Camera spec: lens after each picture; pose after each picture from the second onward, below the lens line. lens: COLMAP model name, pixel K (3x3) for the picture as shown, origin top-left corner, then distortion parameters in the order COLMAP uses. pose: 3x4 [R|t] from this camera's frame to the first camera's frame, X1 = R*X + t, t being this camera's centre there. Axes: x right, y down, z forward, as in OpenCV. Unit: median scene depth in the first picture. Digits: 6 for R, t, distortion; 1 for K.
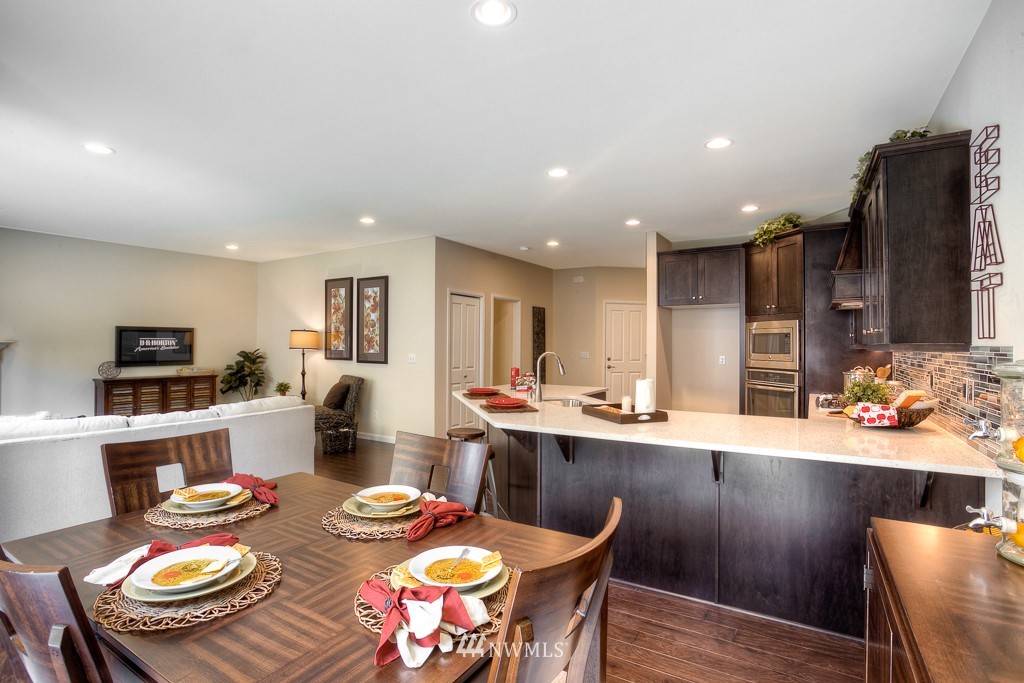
lens RADIAL K [[503.2, 0, 502.5], [0, 503.2, 342.2], [0, 0, 1]] dist [-0.031146, 0.002055]
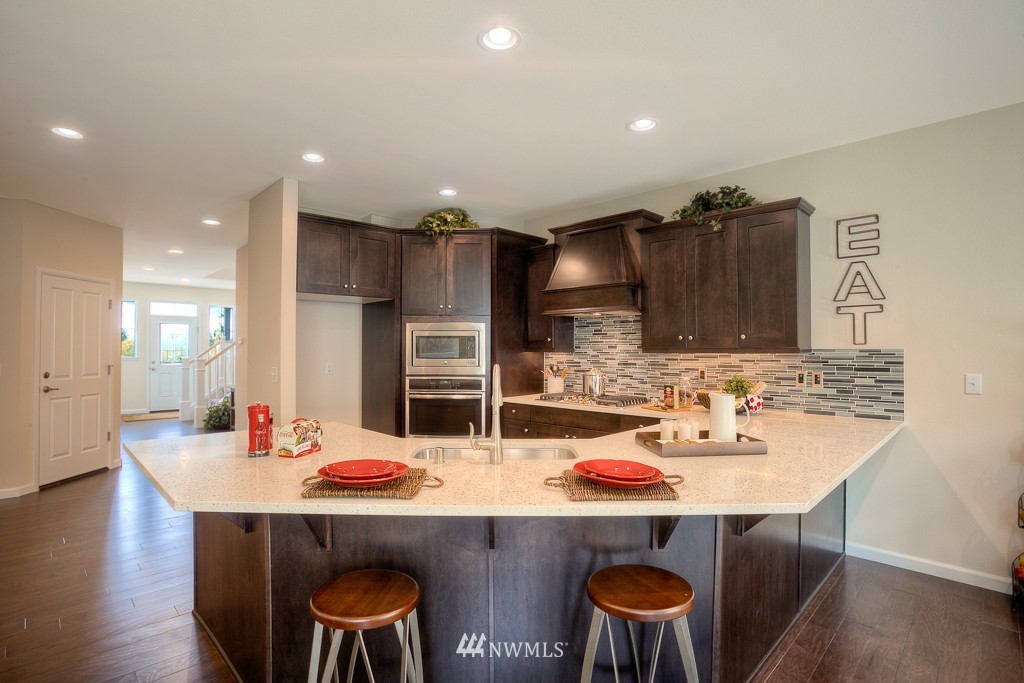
lens RADIAL K [[503.2, 0, 502.5], [0, 503.2, 342.2], [0, 0, 1]] dist [-0.031146, 0.002055]
pose [[0.230832, 0.010301, 0.972939, -0.349750], [-0.004827, 0.999944, -0.009442, 0.000979], [-0.972982, -0.002517, 0.230868, 0.726743]]
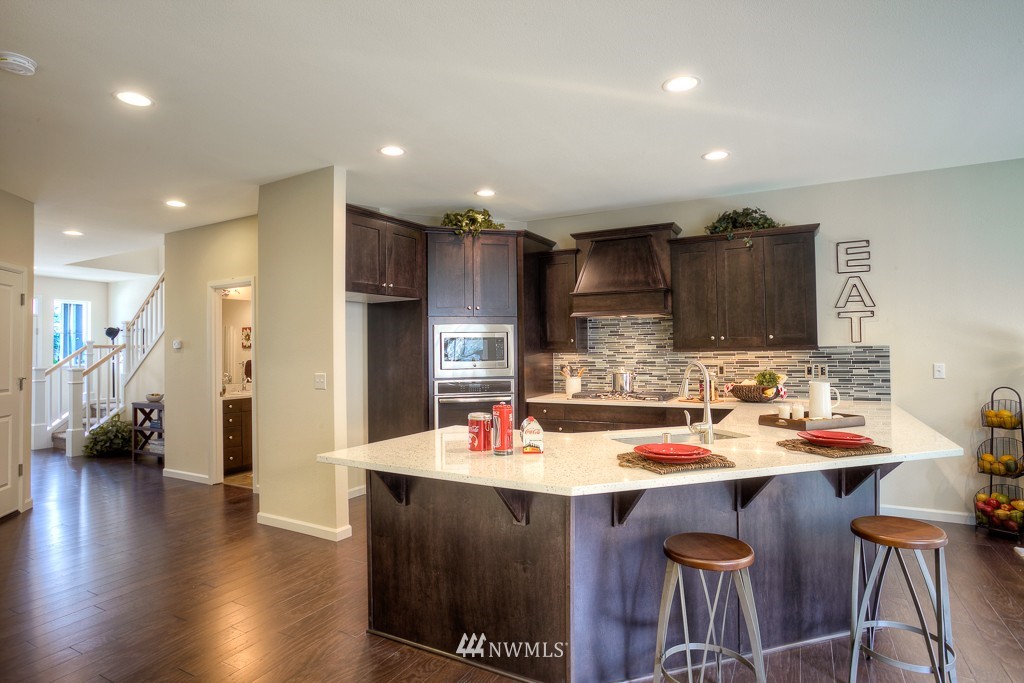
lens RADIAL K [[553.2, 0, 508.1], [0, 553.2, 338.4], [0, 0, 1]] dist [-0.020718, 0.000288]
pose [[-0.066347, 0.018538, 0.997624, -0.478373], [0.007472, 0.999809, -0.018082, 0.001089], [-0.997769, 0.006255, -0.066473, 1.063074]]
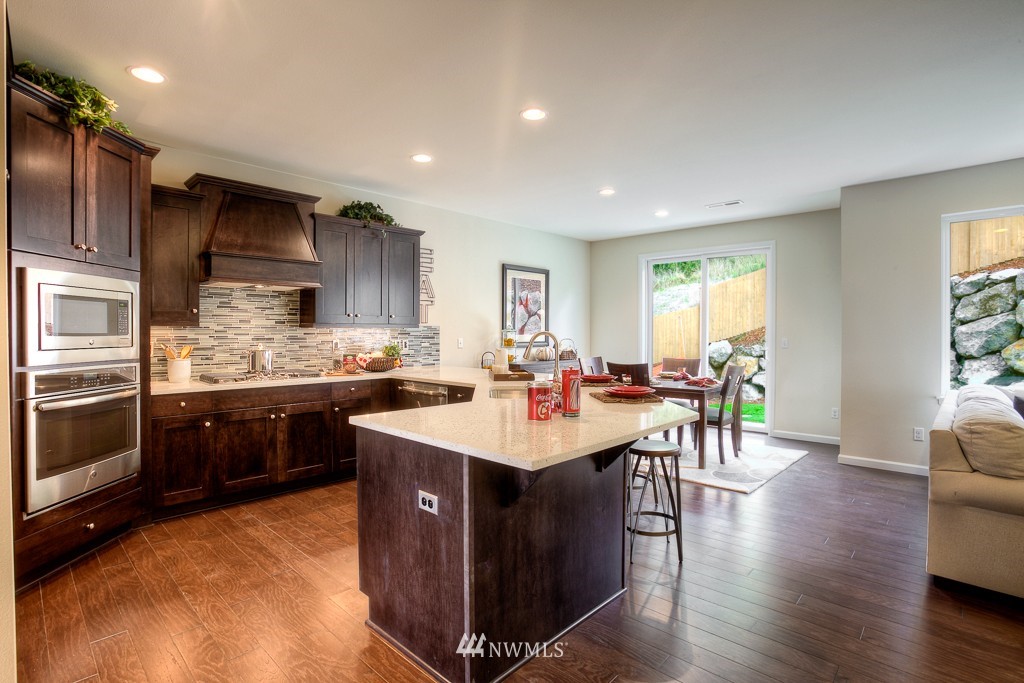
lens RADIAL K [[503.2, 0, 502.5], [0, 503.2, 342.2], [0, 0, 1]] dist [-0.031146, 0.002055]
pose [[-0.976475, -0.011709, 0.215312, -0.017585], [-0.008359, 0.999830, 0.016464, 0.018305], [-0.215468, 0.014277, -0.976407, 1.507820]]
